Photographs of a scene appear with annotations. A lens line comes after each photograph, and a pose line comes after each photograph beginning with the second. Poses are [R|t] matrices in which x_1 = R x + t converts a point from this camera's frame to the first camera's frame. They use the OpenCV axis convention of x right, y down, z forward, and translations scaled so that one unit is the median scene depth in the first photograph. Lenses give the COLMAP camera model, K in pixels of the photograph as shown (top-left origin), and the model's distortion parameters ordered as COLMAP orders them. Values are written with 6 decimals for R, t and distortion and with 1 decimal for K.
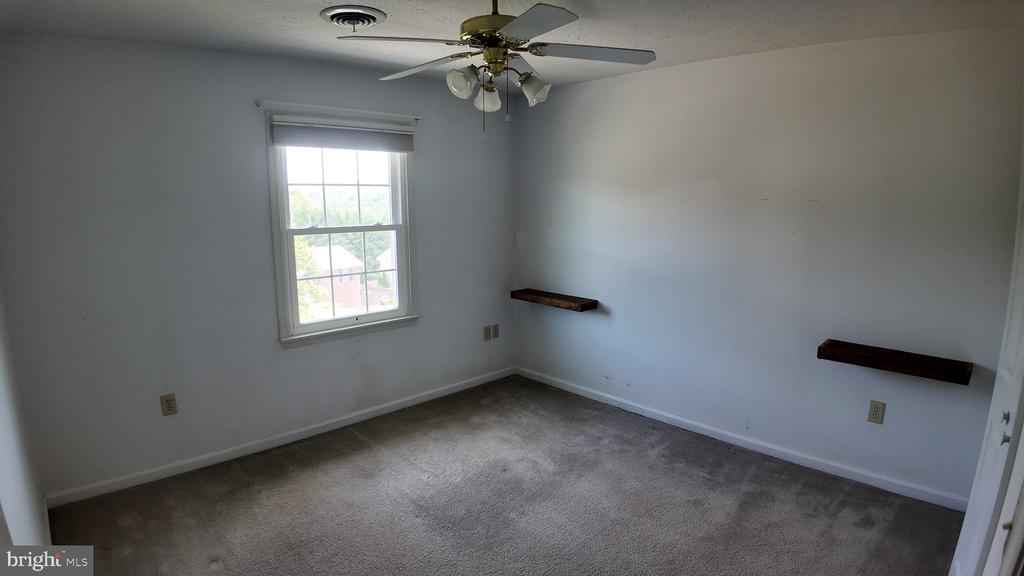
lens RADIAL K [[554.7, 0, 512.0], [0, 554.7, 288.0], [0, 0, 1]] dist [-0.111187, -0.000988]
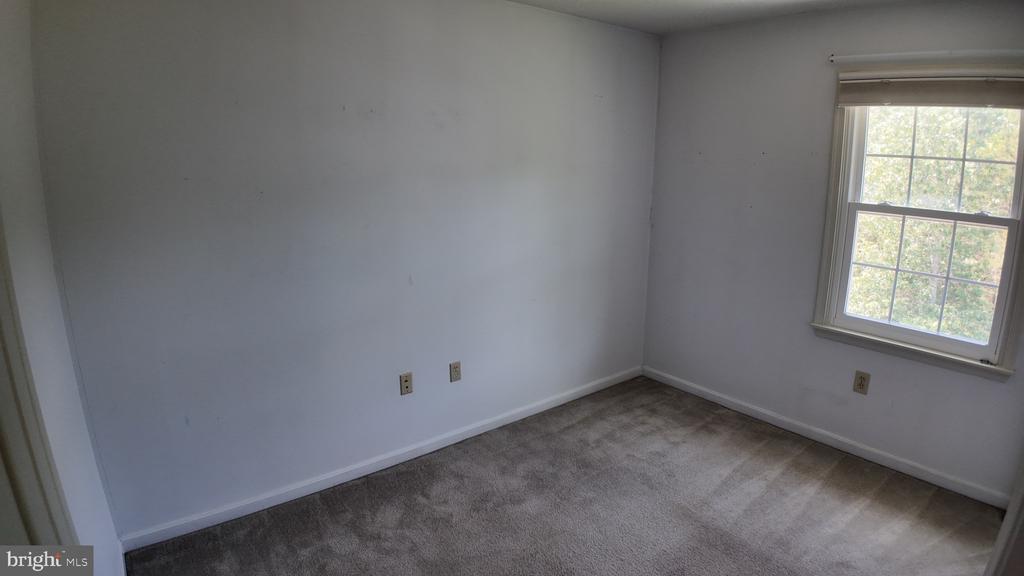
lens RADIAL K [[554.7, 0, 512.0], [0, 554.7, 288.0], [0, 0, 1]] dist [-0.111187, -0.000988]
pose [[-0.111597, 0.217965, -0.969555, 0.464316], [-0.163830, 0.958265, 0.234283, -0.082728], [0.980156, 0.184987, -0.071230, 0.523957]]
